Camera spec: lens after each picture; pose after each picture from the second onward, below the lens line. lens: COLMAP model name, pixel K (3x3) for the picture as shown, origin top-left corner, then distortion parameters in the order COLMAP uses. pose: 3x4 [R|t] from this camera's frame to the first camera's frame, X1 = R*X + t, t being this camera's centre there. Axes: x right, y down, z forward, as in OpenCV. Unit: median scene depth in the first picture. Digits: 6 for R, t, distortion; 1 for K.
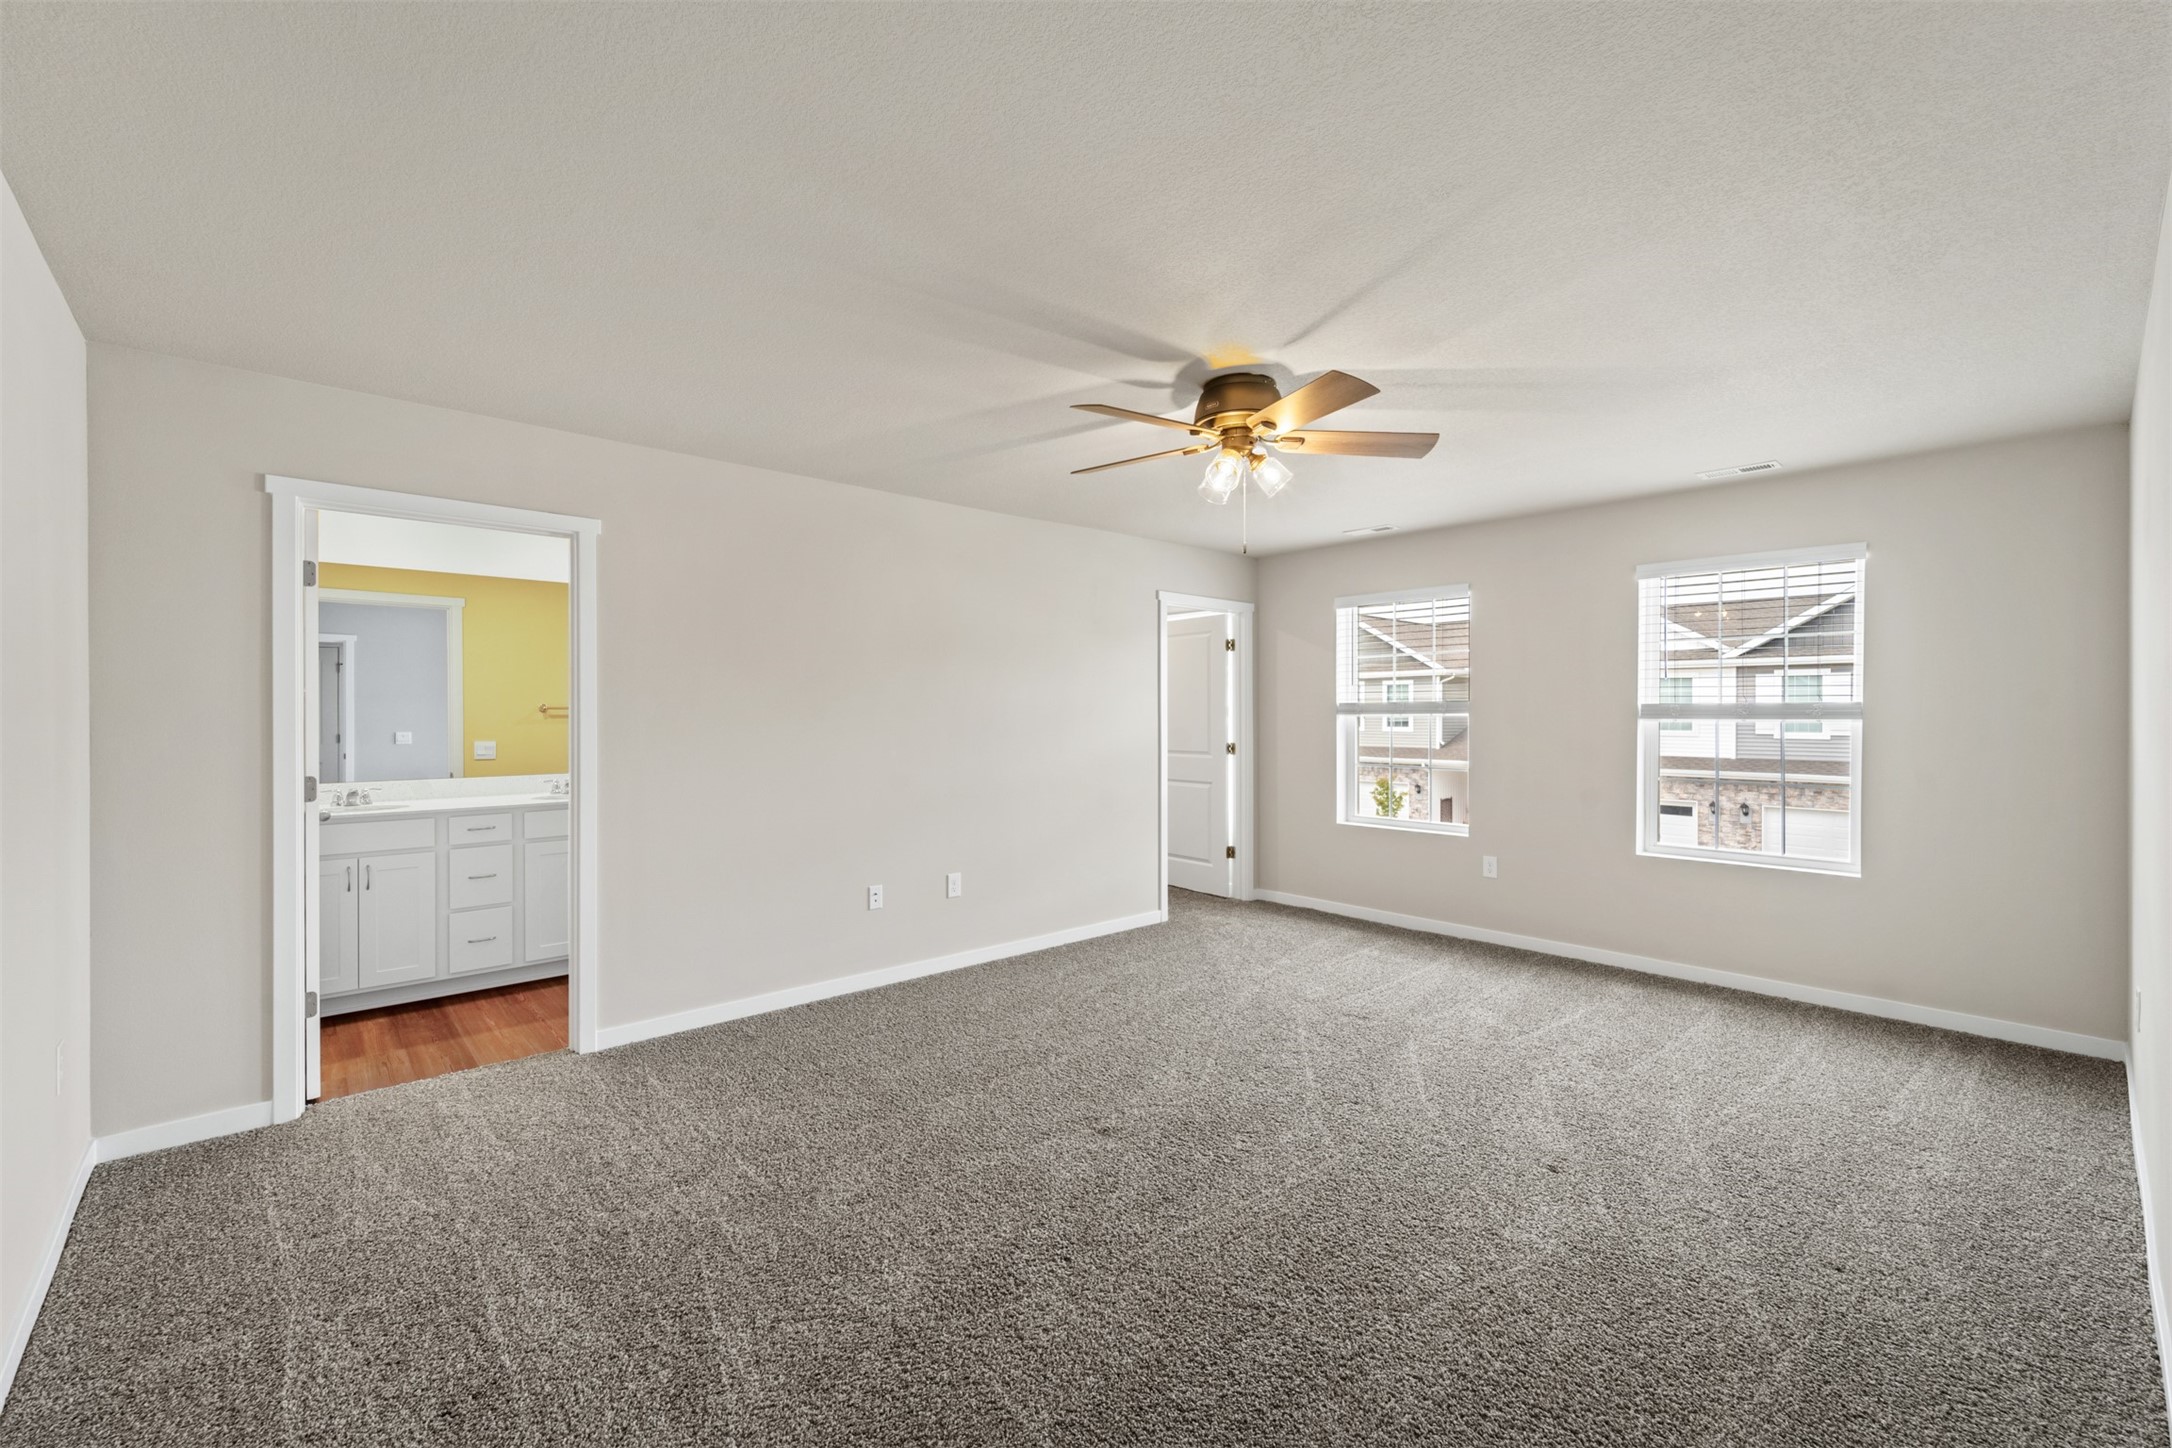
lens RADIAL K [[868.1, 0, 1034.6], [0, 868.1, 714.8], [0, 0, 1]] dist [-0.000614, -0.000118]
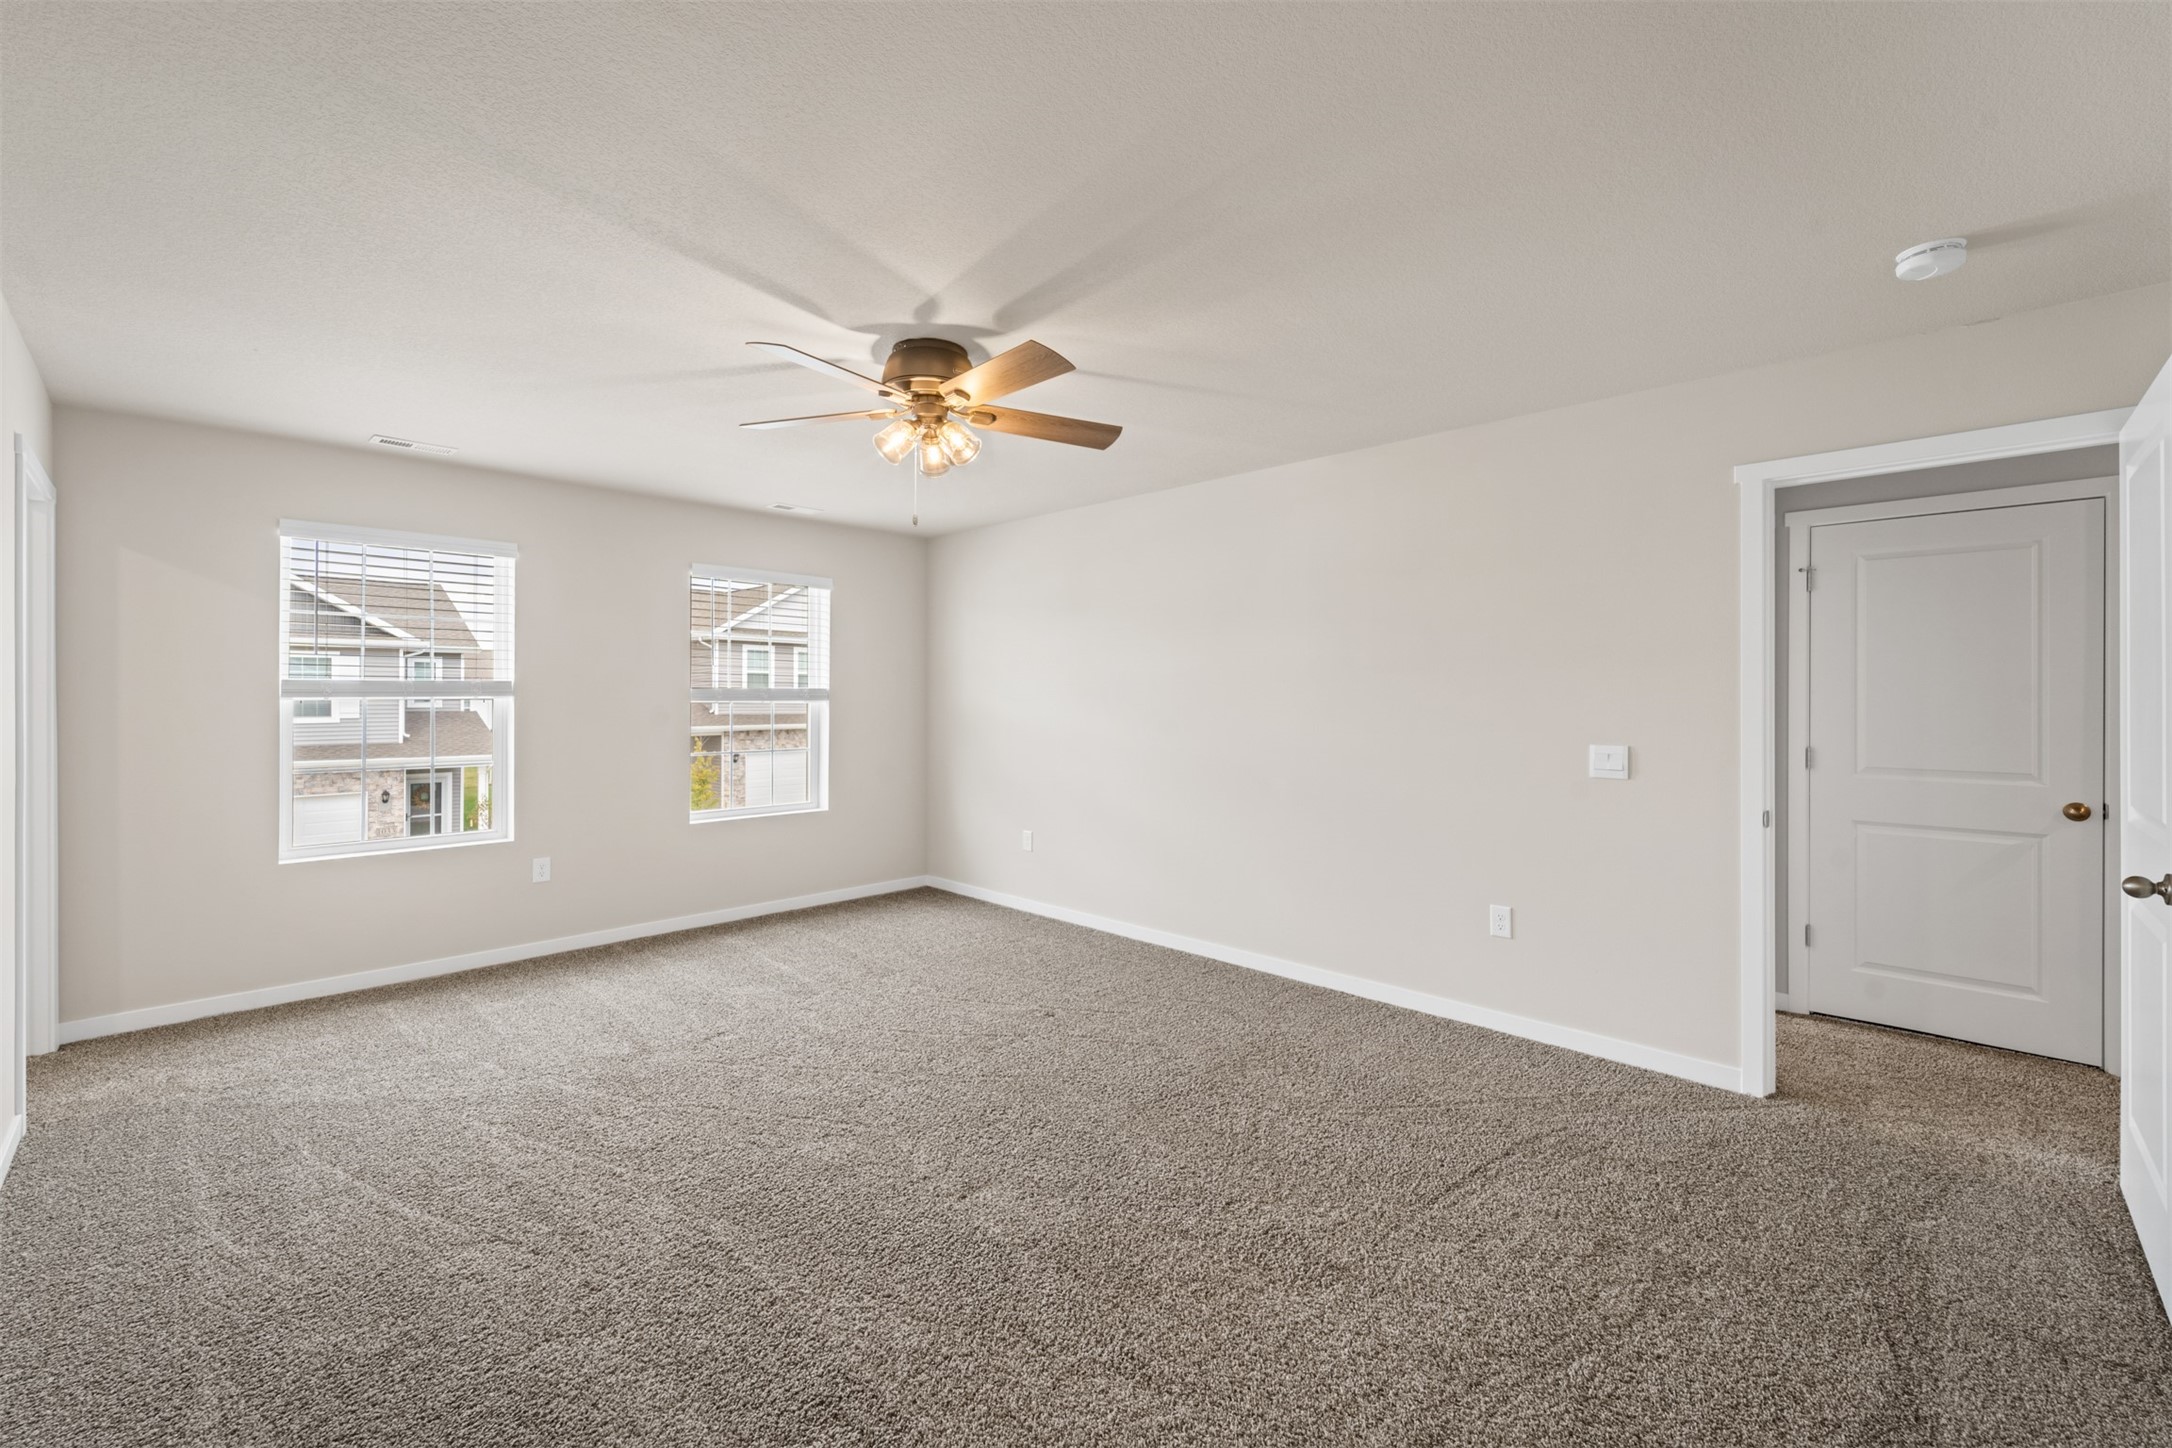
lens RADIAL K [[899.7, 0, 1086.0], [0, 899.7, 701.6], [0, 0, 1]] dist [0.002132, -0.000479]
pose [[-0.091353, -0.003440, 0.995813, -0.437814], [-0.001174, 0.999994, 0.003346, -0.000167], [-0.995818, -0.000863, -0.091357, 0.527117]]
